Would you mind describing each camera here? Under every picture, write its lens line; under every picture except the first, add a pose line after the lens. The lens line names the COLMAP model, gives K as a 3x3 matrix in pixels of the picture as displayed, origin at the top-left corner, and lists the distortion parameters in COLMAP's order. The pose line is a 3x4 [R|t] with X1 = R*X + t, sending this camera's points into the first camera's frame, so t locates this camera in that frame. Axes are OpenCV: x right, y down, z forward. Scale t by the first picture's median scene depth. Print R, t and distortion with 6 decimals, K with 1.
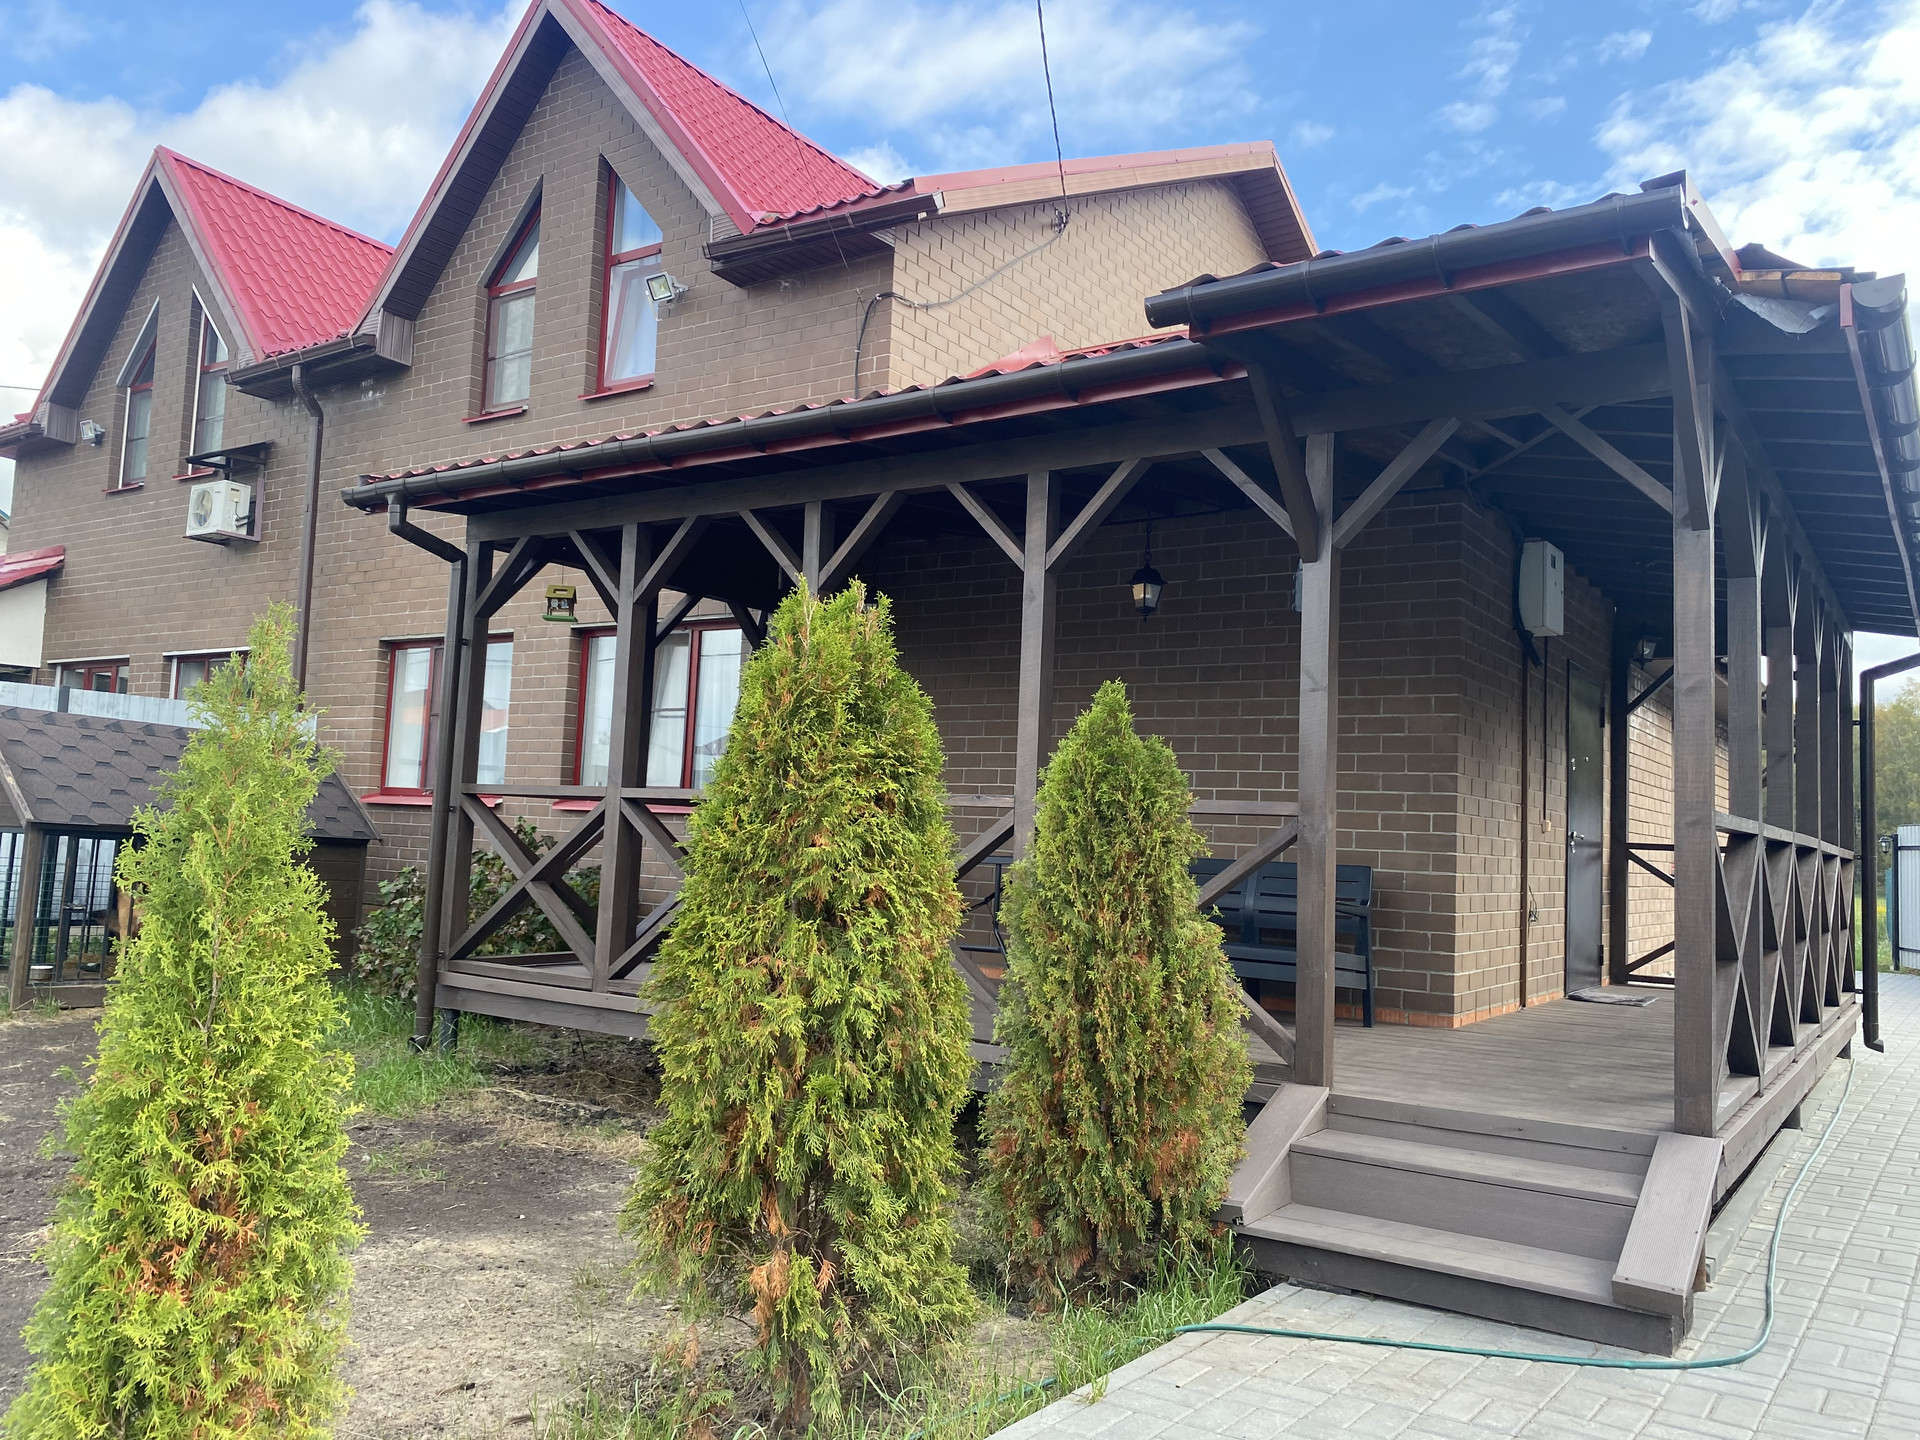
lens RADIAL K [[1456.0, 0, 958.7], [0, 1456.0, 717.6], [0, 0, 1]] dist [0.016904, -0.024062]
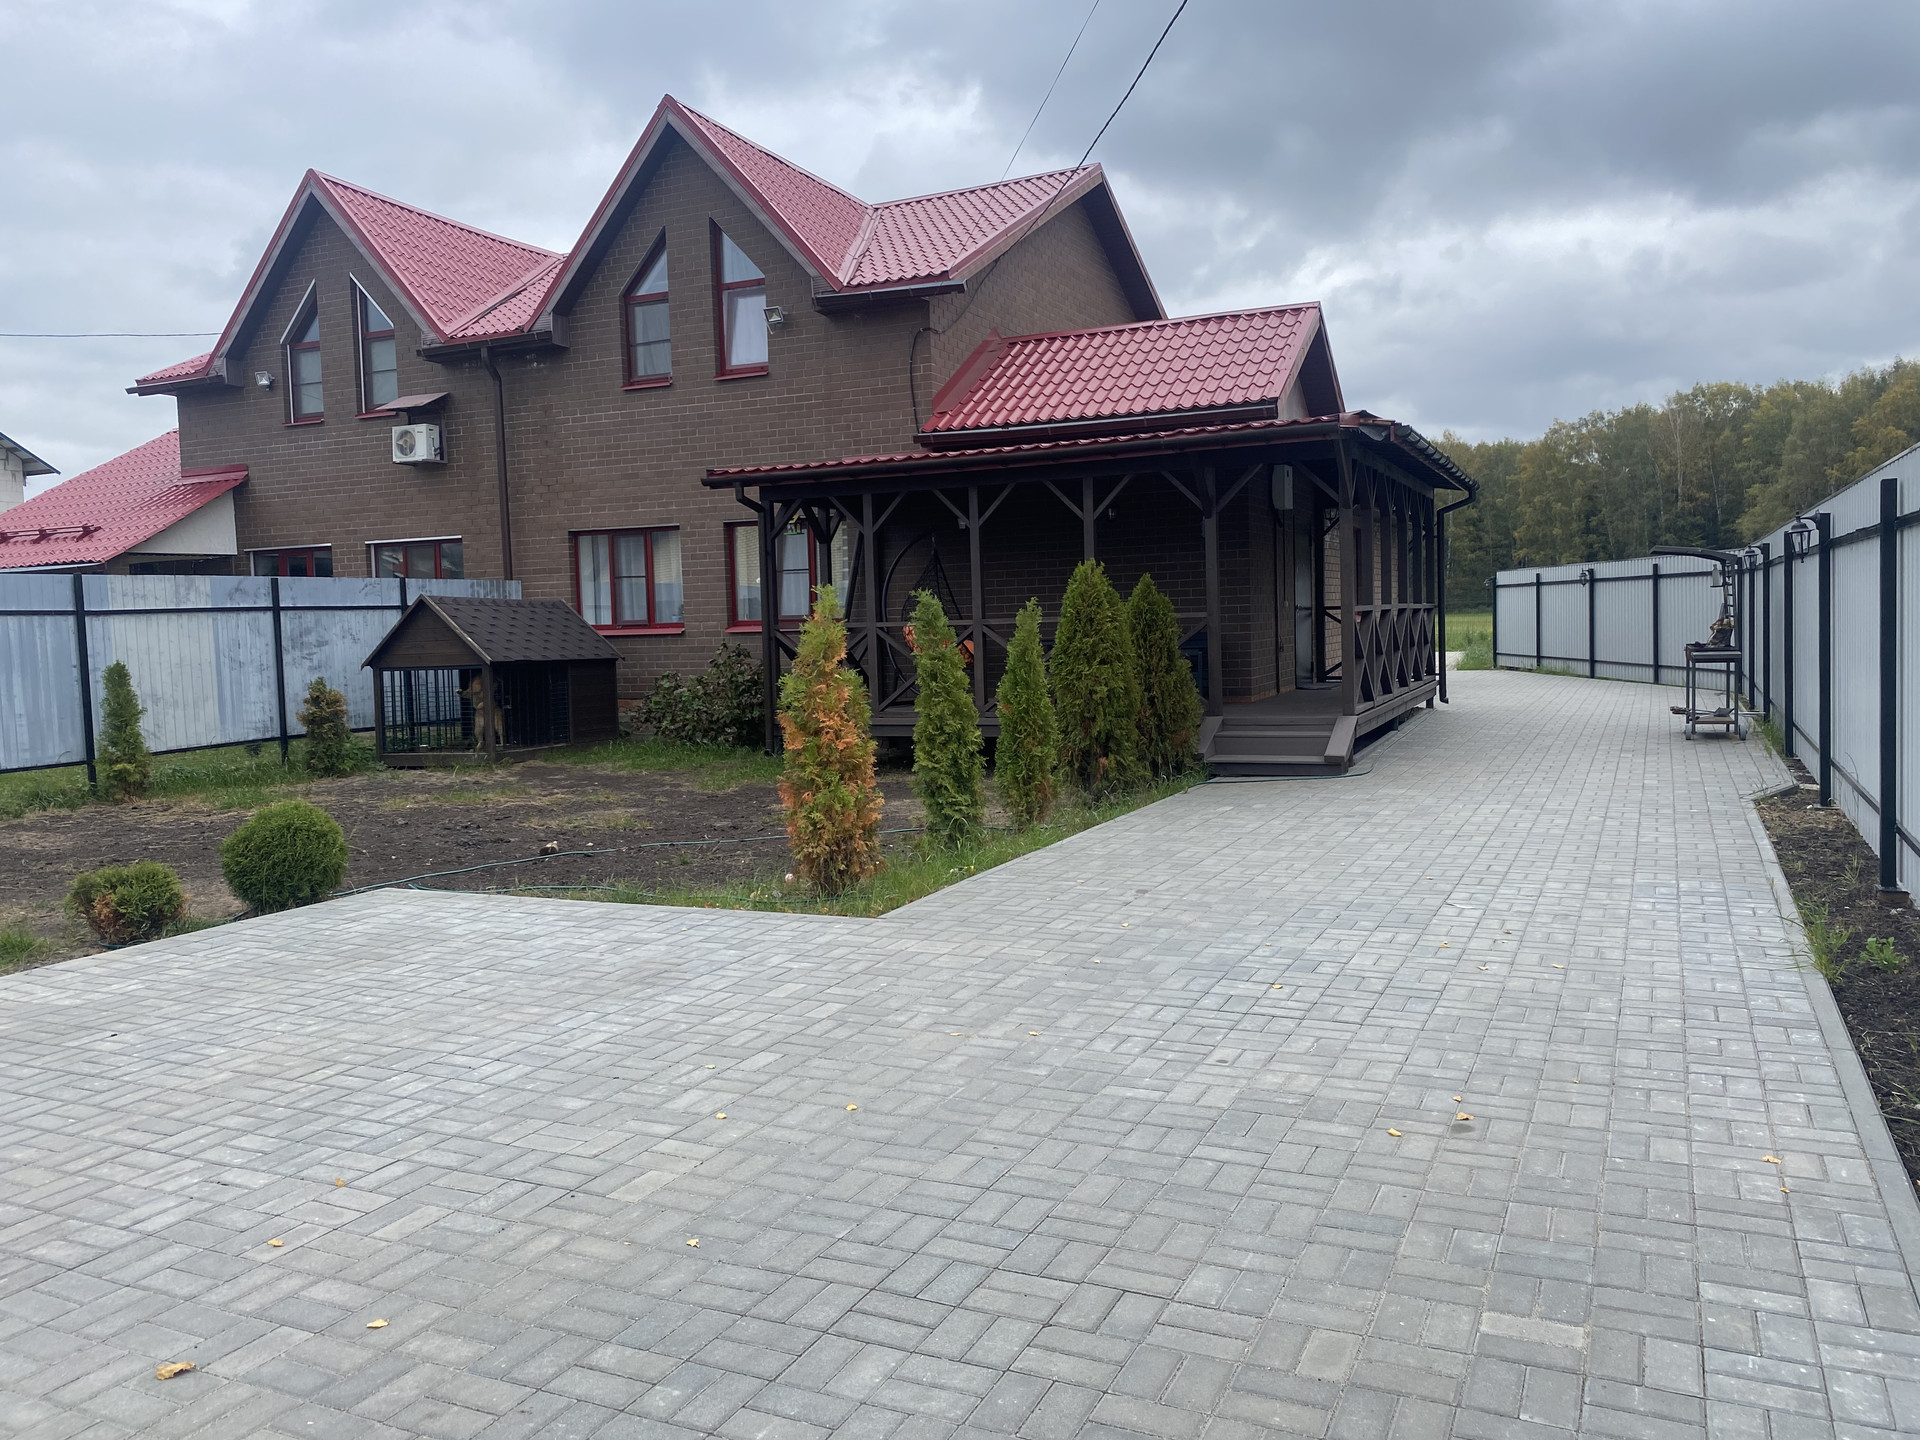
lens RADIAL K [[1444.0, 0, 955.7], [0, 1444.0, 694.0], [0, 0, 1]] dist [0.120176, -0.293405]
pose [[0.981111, -0.082750, 0.174851, -0.384365], [0.057575, 0.987837, 0.144442, -0.112725], [-0.184677, -0.131647, 0.973942, -0.836357]]
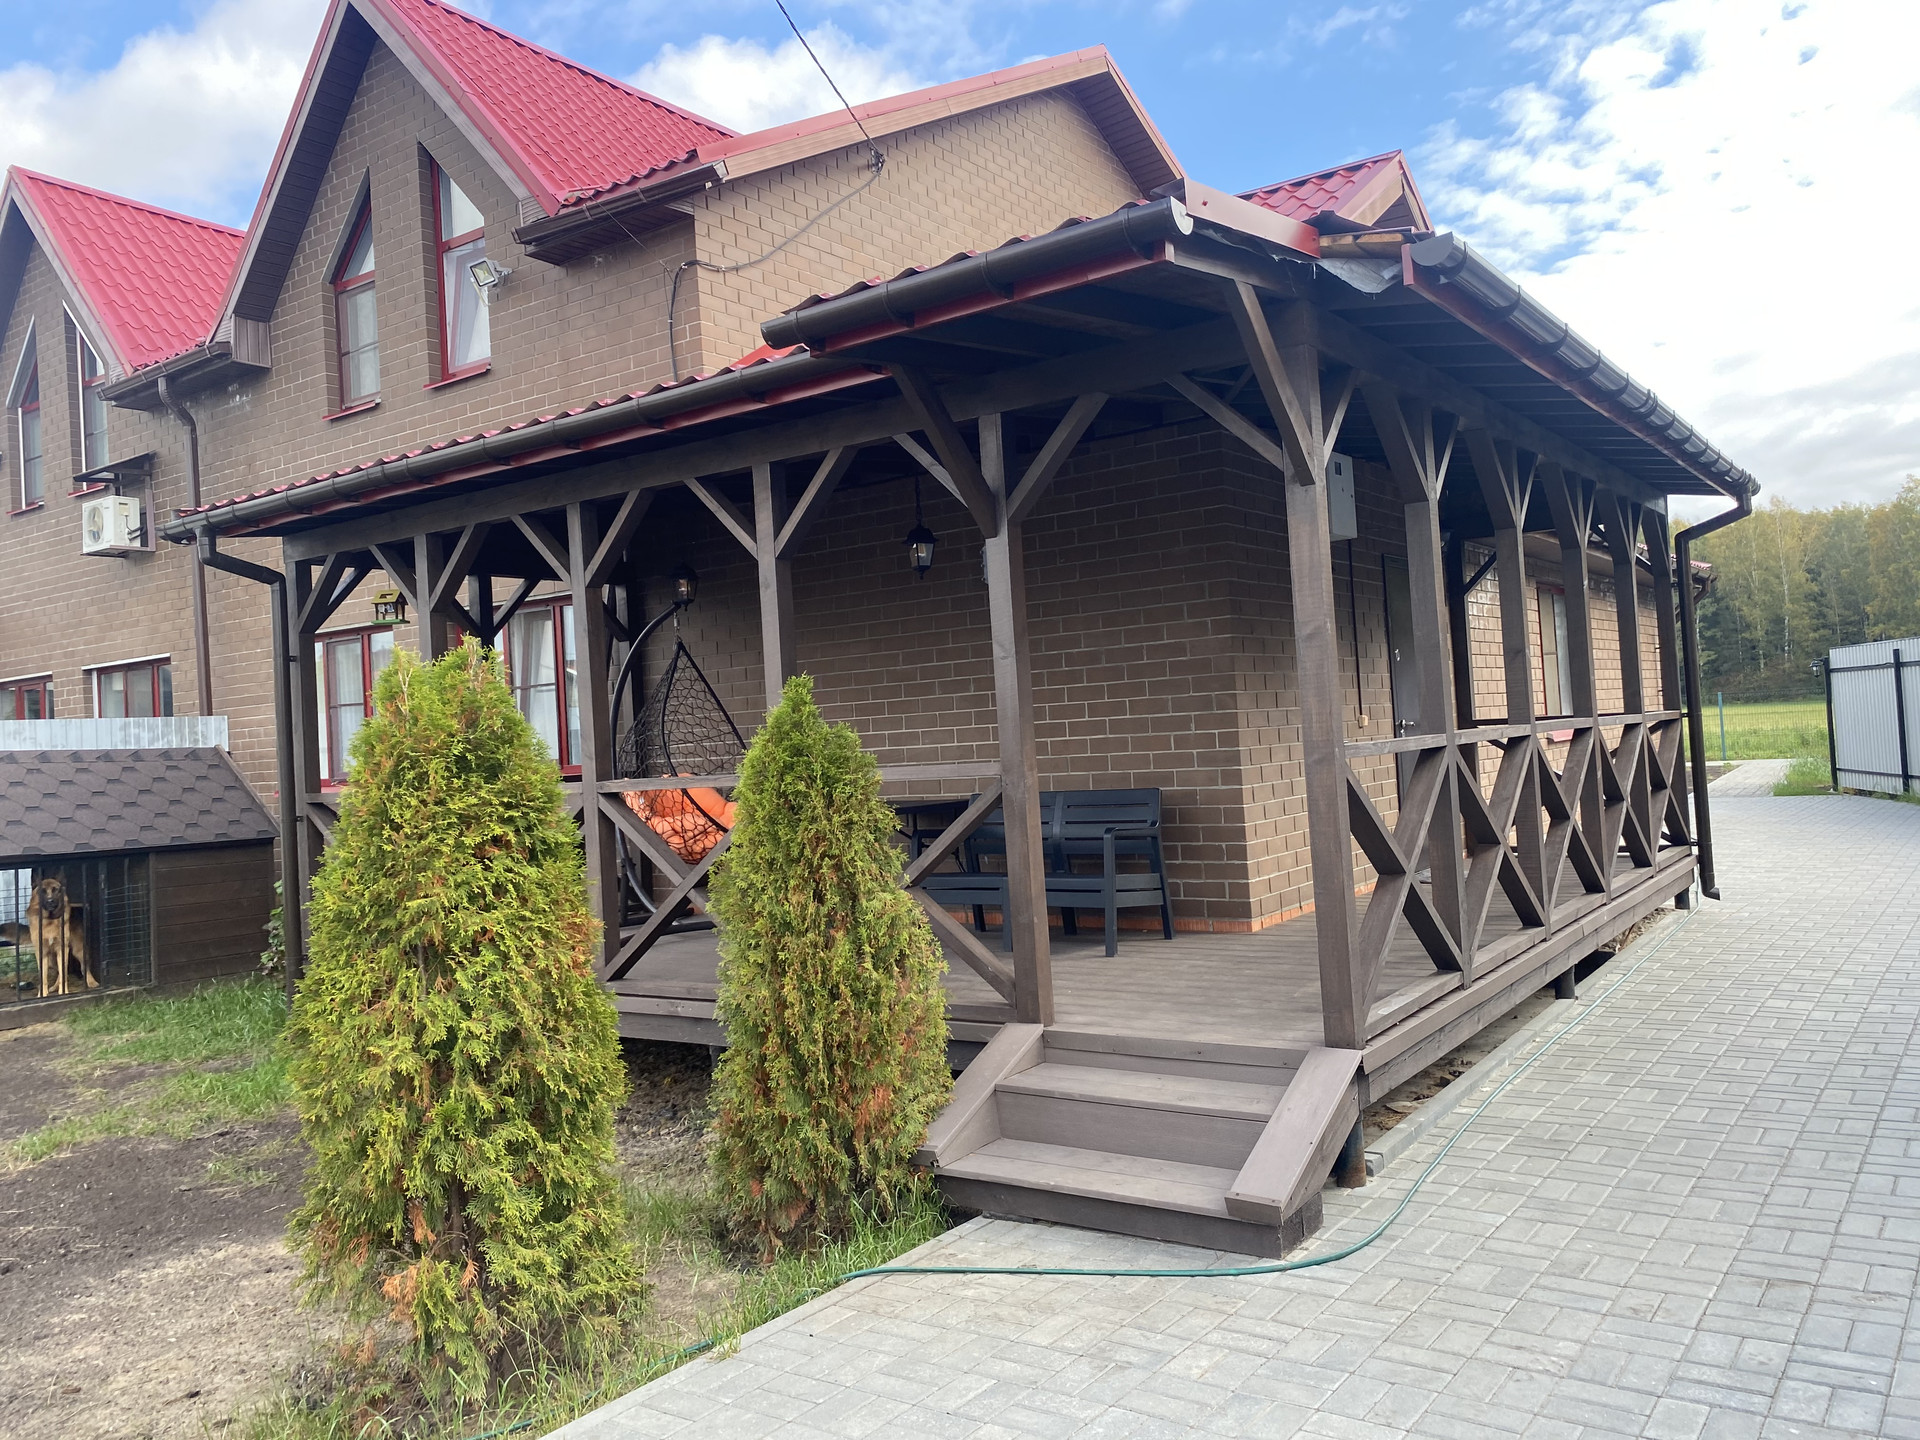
lens RADIAL K [[1455.0, 0, 950.7], [0, 1455.0, 694.8], [0, 0, 1]] dist [0.015715, -0.011670]
pose [[0.994594, -0.102615, -0.015924, 0.124383], [0.103359, 0.993041, 0.056454, -0.031643], [0.010020, -0.057794, 0.998278, -0.034459]]
